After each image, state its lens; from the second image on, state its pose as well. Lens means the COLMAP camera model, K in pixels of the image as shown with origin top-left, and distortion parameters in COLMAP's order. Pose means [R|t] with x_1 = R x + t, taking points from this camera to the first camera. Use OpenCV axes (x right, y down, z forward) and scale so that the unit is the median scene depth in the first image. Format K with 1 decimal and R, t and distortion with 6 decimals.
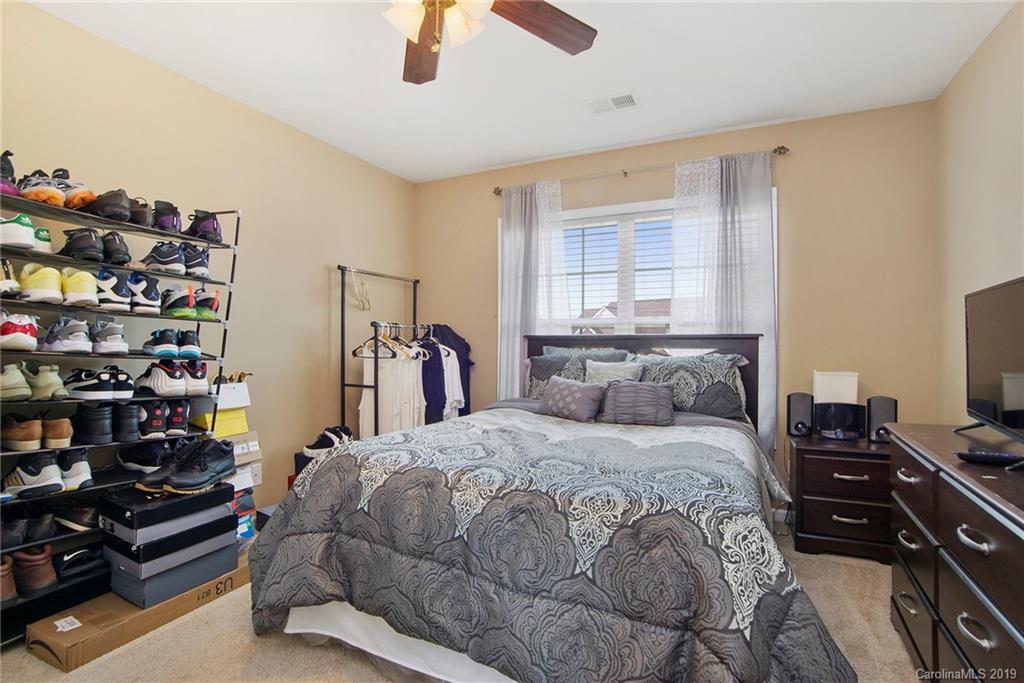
lens RADIAL K [[478.9, 0, 509.4], [0, 478.9, 336.7], [0, 0, 1]] dist [-0.005011, -0.000258]
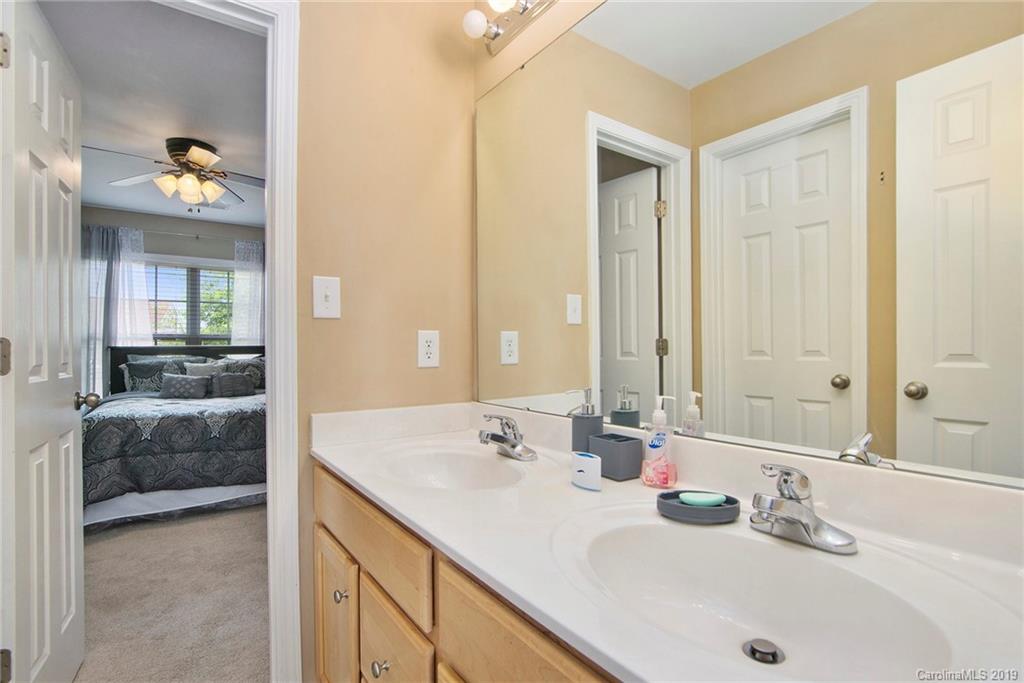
lens RADIAL K [[478.9, 0, 509.4], [0, 478.9, 343.9], [0, 0, 1]] dist [-0.005011, -0.000258]
pose [[0.465272, 0.003362, 0.885162, -0.679066], [0.000817, 0.999991, -0.004228, -0.003695], [-0.885168, 0.002690, 0.465265, -0.596355]]
